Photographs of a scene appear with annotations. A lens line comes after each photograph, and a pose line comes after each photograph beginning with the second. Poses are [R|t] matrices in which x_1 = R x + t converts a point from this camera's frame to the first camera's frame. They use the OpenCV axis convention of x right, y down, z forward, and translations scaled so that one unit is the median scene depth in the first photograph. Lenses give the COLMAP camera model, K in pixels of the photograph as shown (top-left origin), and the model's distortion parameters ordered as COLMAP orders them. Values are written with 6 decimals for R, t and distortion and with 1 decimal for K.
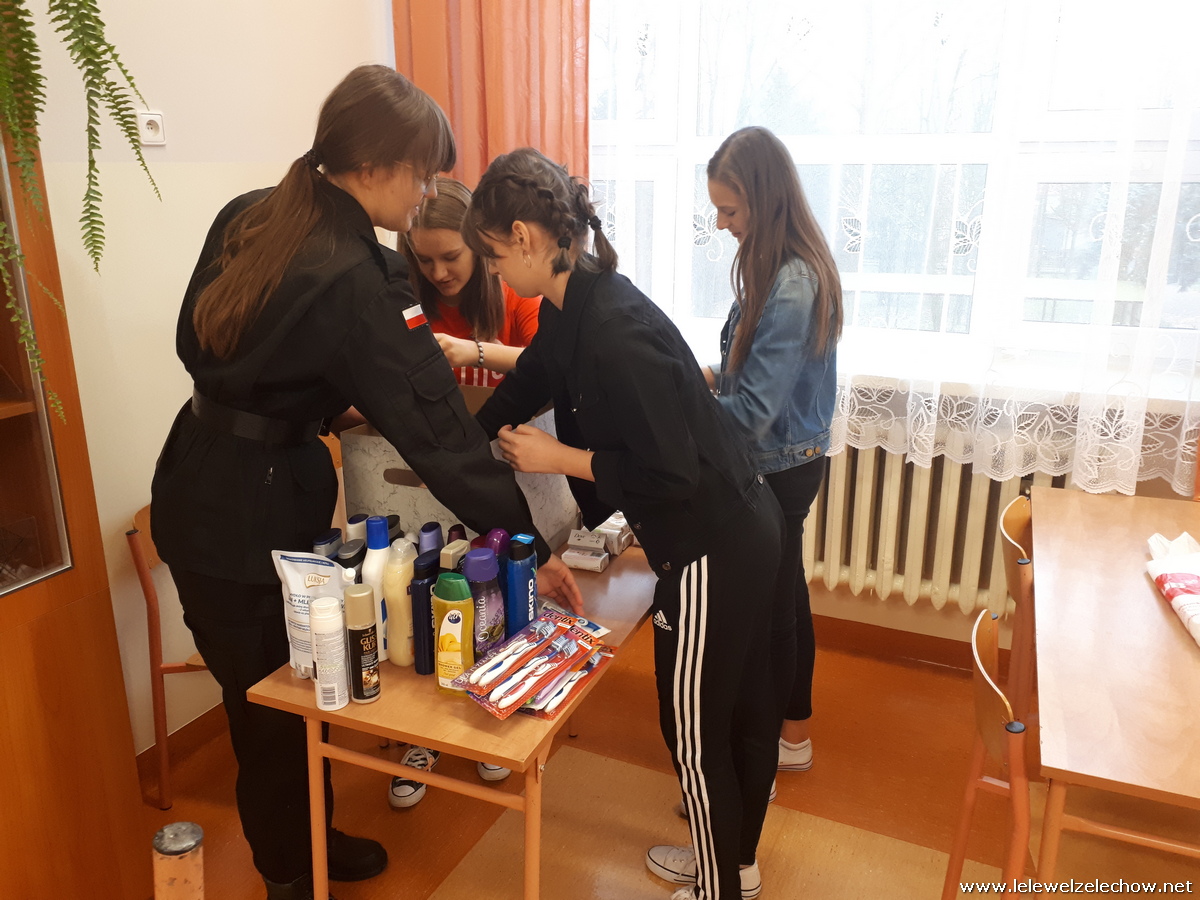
lens RADIAL K [[961.9, 0, 602.2], [0, 961.9, 430.4], [0, 0, 1]] dist [0.053817, -0.017864]
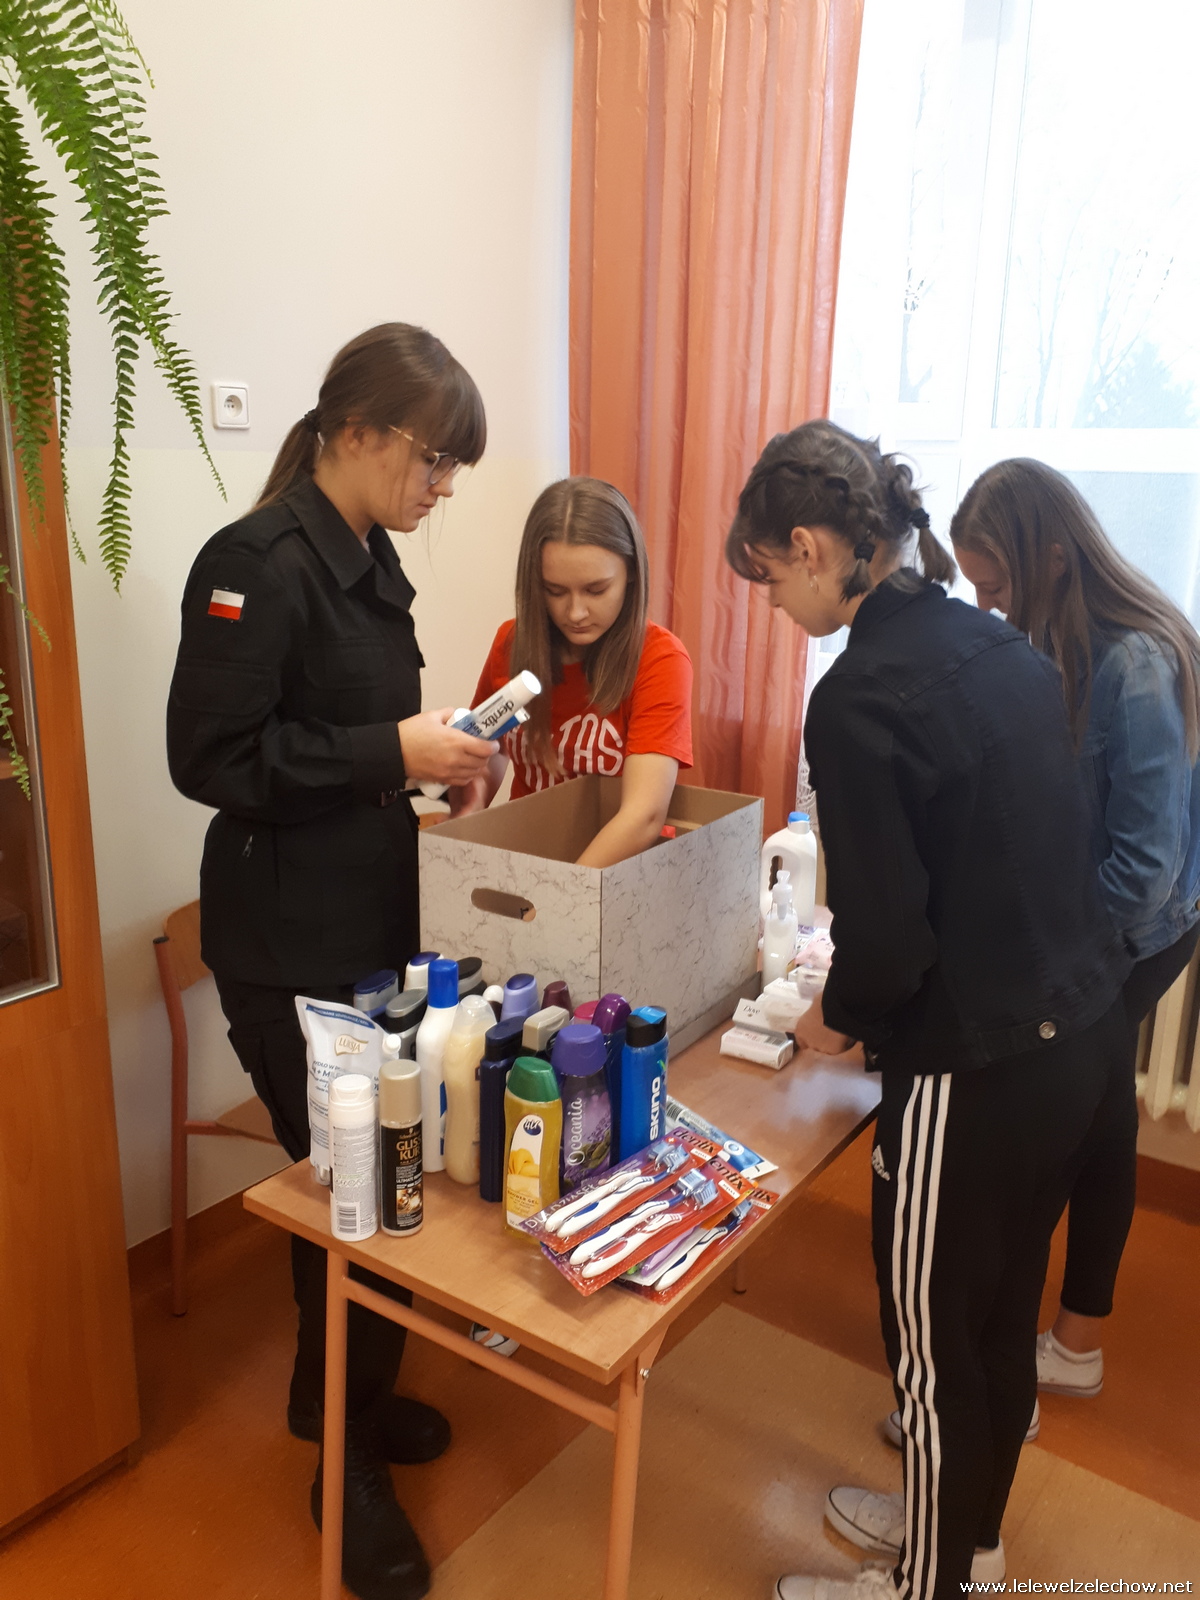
lens RADIAL K [[1301.4, 0, 600.0], [0, 1301.4, 800.0], [0, 0, 1]] dist [0.047328, -0.043592]
pose [[0.979717, 0.070154, -0.187707, 0.042815], [-0.074267, 0.997126, -0.014963, -0.019839], [0.186118, 0.028600, 0.982111, 0.105728]]
